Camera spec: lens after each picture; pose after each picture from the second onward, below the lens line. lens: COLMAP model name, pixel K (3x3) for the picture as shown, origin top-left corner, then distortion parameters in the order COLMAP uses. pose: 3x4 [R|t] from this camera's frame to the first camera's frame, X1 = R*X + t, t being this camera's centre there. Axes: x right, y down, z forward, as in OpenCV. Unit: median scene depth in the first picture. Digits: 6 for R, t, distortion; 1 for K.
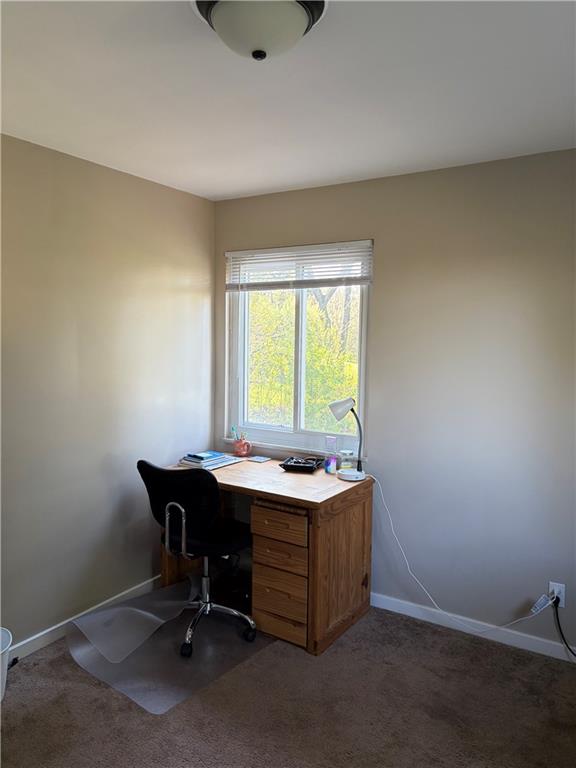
lens RADIAL K [[583.2, 0, 285.5], [0, 583.2, 385.0], [0, 0, 1]] dist [0.076465, -0.082619]
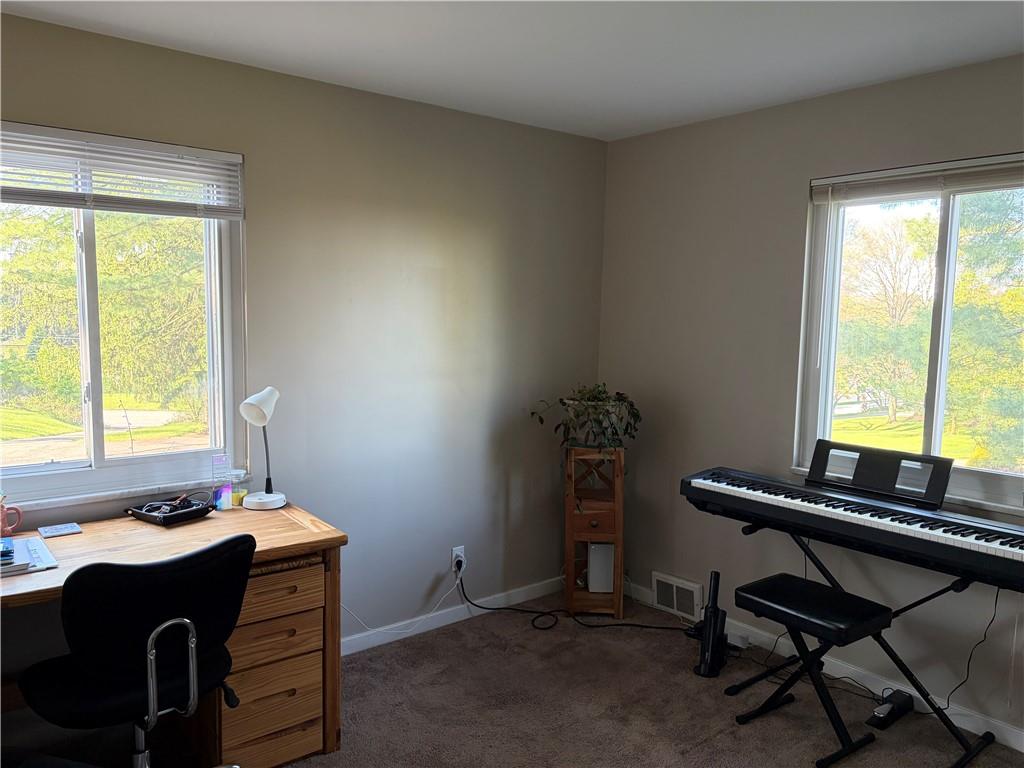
lens RADIAL K [[777.5, 0, 507.9], [0, 777.5, 392.2], [0, 0, 1]] dist [0.076465, -0.082619]
pose [[0.308313, -0.108113, 0.945121, -0.719222], [0.066013, 0.993557, 0.092120, -0.043082], [-0.948992, 0.033989, 0.313464, 0.480781]]
